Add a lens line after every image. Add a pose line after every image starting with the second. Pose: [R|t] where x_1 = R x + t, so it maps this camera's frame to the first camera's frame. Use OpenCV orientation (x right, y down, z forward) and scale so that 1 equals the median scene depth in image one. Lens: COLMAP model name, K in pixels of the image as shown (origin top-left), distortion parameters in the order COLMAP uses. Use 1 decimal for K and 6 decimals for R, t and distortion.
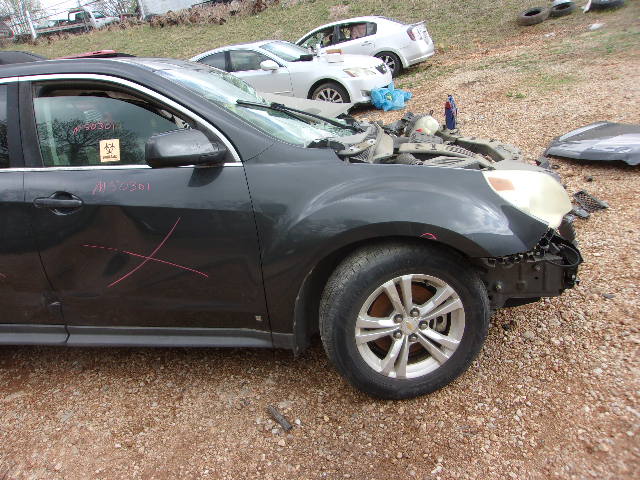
lens RADIAL K [[503.4, 0, 314.9], [0, 503.4, 237.4], [0, 0, 1]] dist [-0.019200, 0.033087]
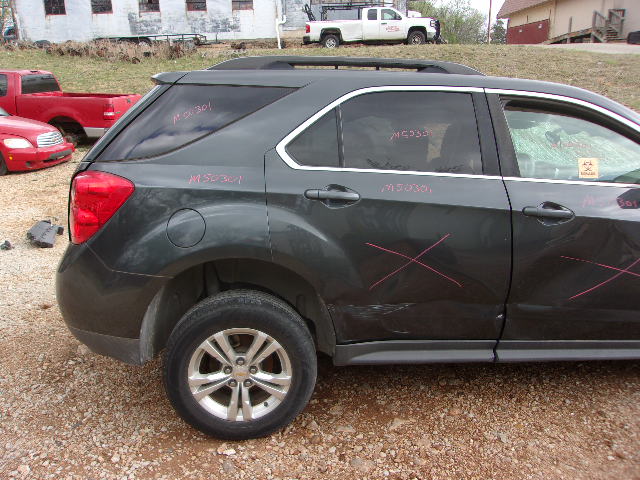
lens RADIAL K [[503.4, 0, 314.9], [0, 503.4, 237.4], [0, 0, 1]] dist [-0.019200, 0.033087]
pose [[0.954578, 0.062758, 0.291277, -1.190647], [-0.029464, 0.992657, -0.117316, 0.107796], [-0.296501, 0.103405, 0.949418, 0.171711]]
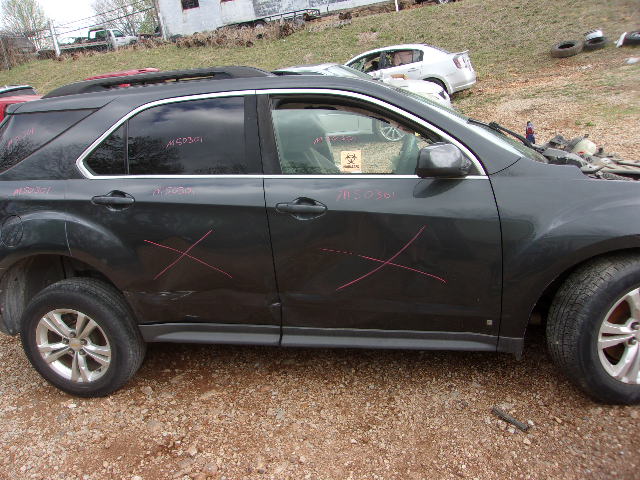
lens RADIAL K [[503.4, 0, 314.9], [0, 503.4, 237.4], [0, 0, 1]] dist [-0.019200, 0.033087]
pose [[0.999522, 0.030489, 0.005185, -0.460574], [-0.030235, 0.998599, -0.043438, 0.036335], [-0.006502, 0.043260, 0.999043, -0.056821]]
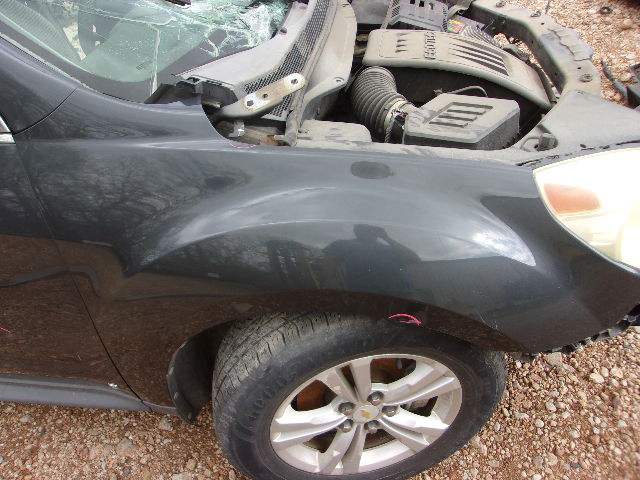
lens RADIAL K [[507.7, 0, 309.0], [0, 507.7, 241.0], [0, 0, 1]] dist [-0.002704, 0.001868]
pose [[0.999655, -0.021070, 0.015712, 0.104271], [0.013973, 0.932358, 0.361265, -0.199003], [-0.022261, -0.360921, 0.932331, 0.468314]]
